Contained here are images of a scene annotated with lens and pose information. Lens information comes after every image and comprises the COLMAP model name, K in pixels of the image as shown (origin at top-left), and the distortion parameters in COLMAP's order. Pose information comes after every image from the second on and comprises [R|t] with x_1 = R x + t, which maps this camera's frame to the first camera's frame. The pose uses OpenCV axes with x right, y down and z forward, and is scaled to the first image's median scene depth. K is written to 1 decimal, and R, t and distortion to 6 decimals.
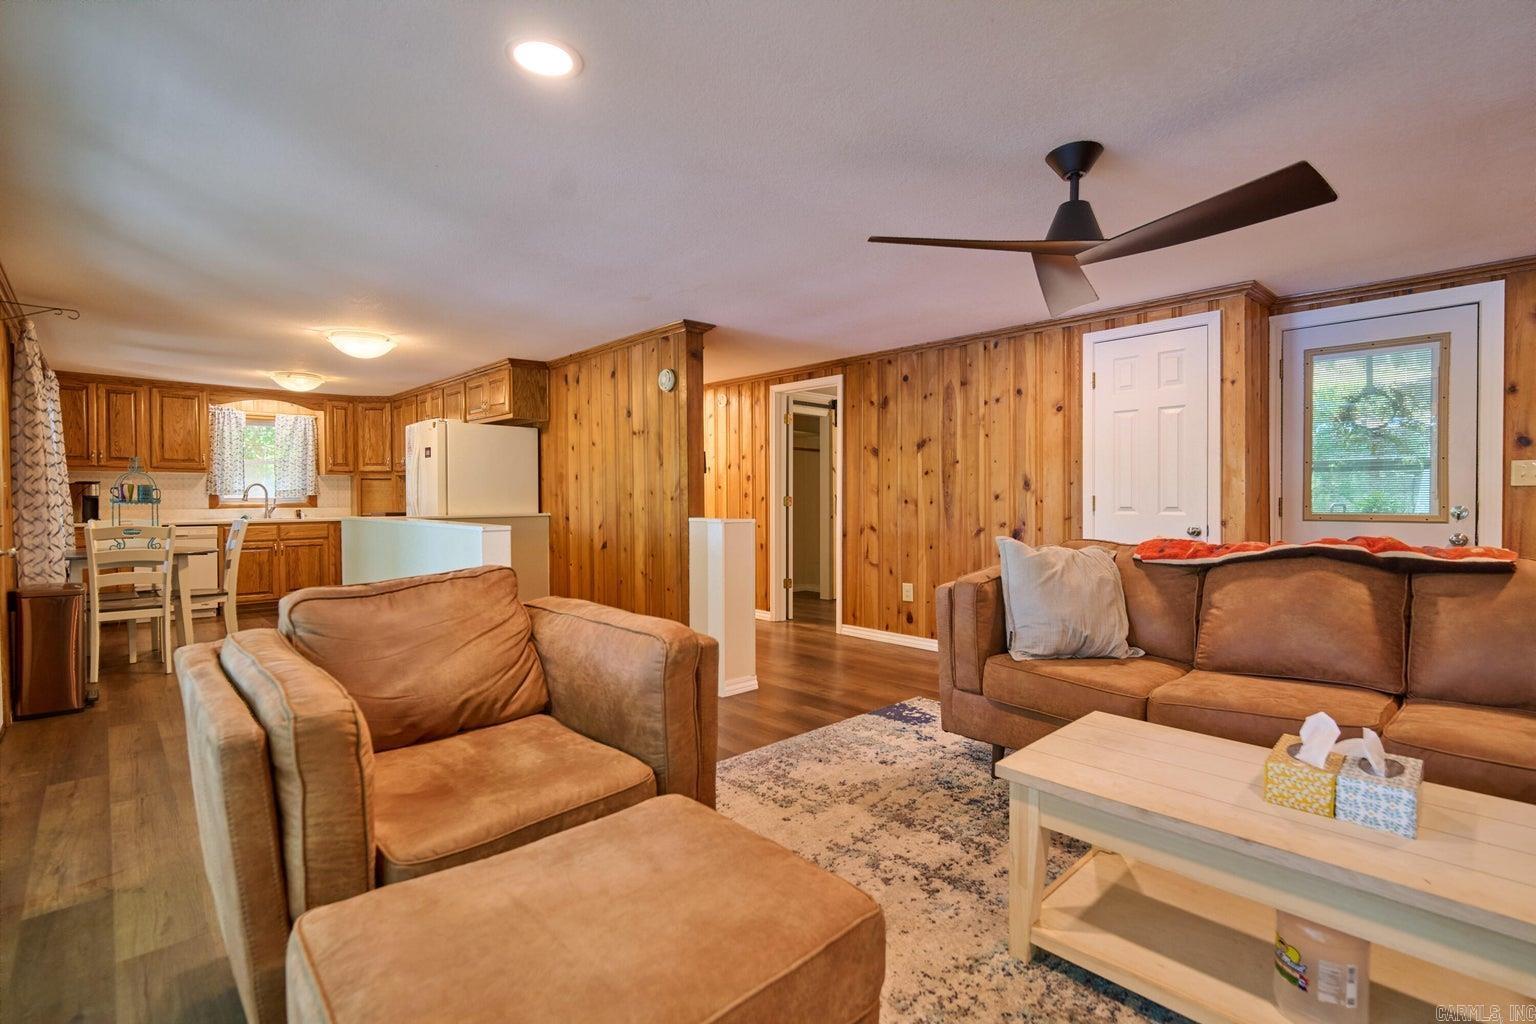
lens RADIAL K [[707.7, 0, 768.0], [0, 707.7, 512.0], [0, 0, 1]] dist [-0.002448, -0.000471]
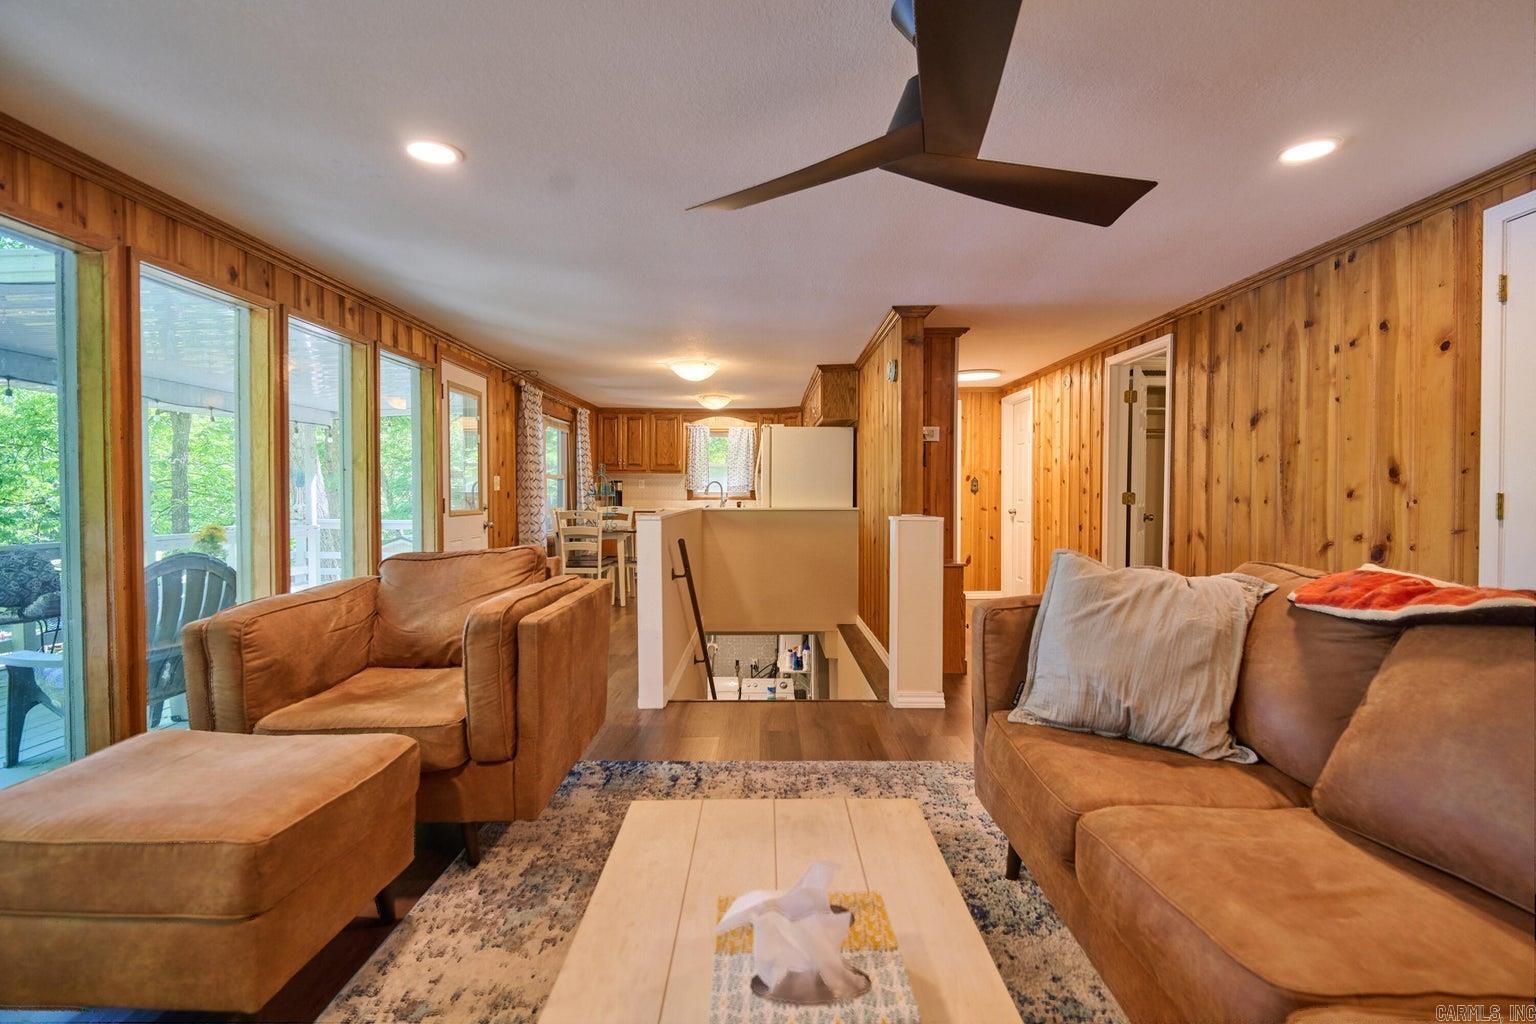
lens RADIAL K [[707.6, 0, 768.0], [0, 707.6, 512.0], [0, 0, 1]] dist [-0.013559, -0.000725]
pose [[0.729626, 0.022070, -0.683490, 0.336025], [-0.017509, 0.999754, 0.013591, -0.003919], [0.683622, 0.002051, 0.729833, 0.157952]]
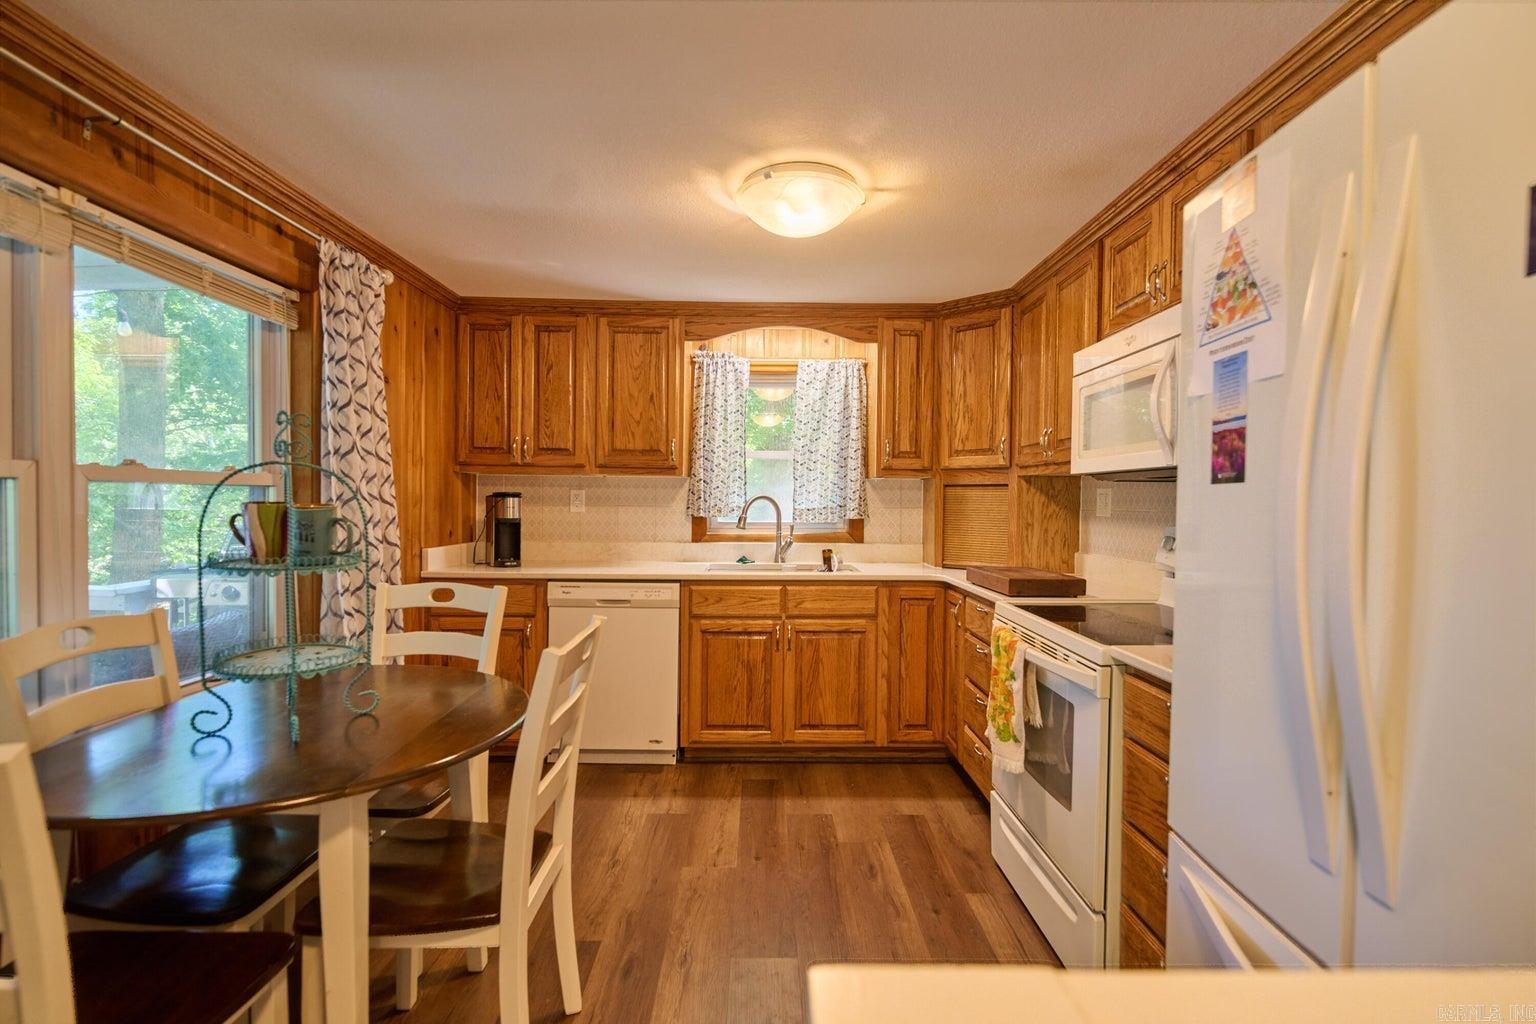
lens RADIAL K [[707.7, 0, 768.0], [0, 707.7, 512.0], [0, 0, 1]] dist [-0.002448, -0.000471]
pose [[0.728669, 0.017812, -0.684634, -0.509712], [-0.025537, 0.999673, -0.001172, -0.038493], [0.684389, 0.018338, 0.728886, 0.869848]]
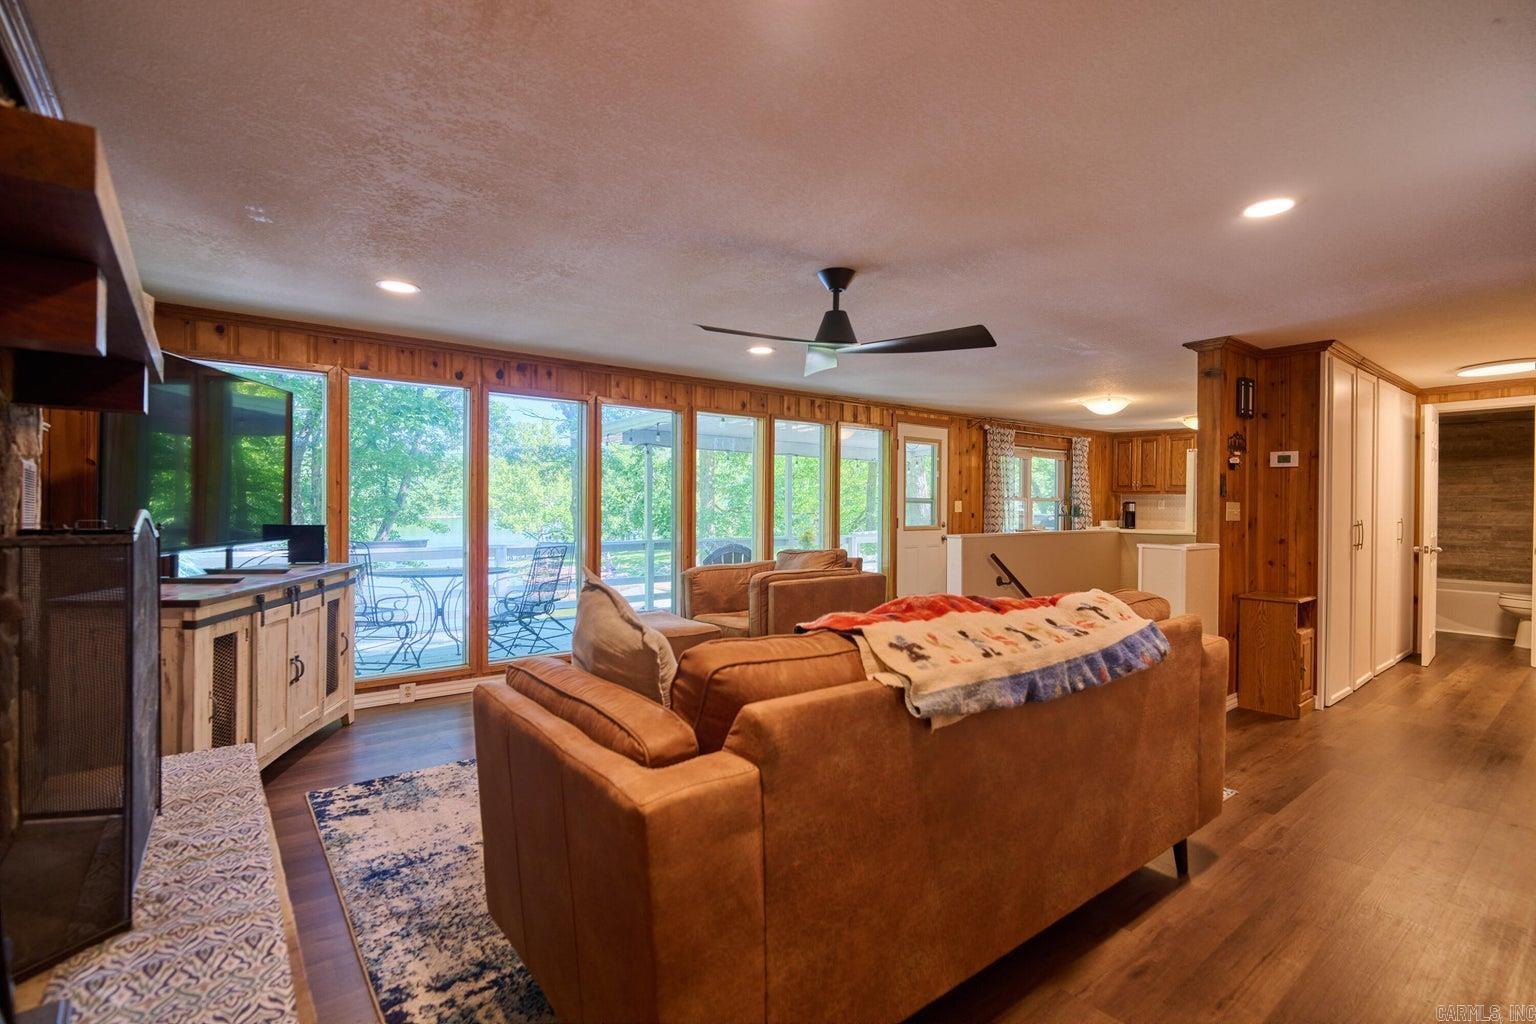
lens RADIAL K [[707.6, 0, 768.0], [0, 707.6, 512.0], [0, 0, 1]] dist [-0.013559, -0.000725]
pose [[-0.096301, 0.013398, -0.995262, 0.762316], [-0.027873, 0.999481, 0.016151, -0.028538], [0.994962, 0.029296, -0.095878, 0.429461]]
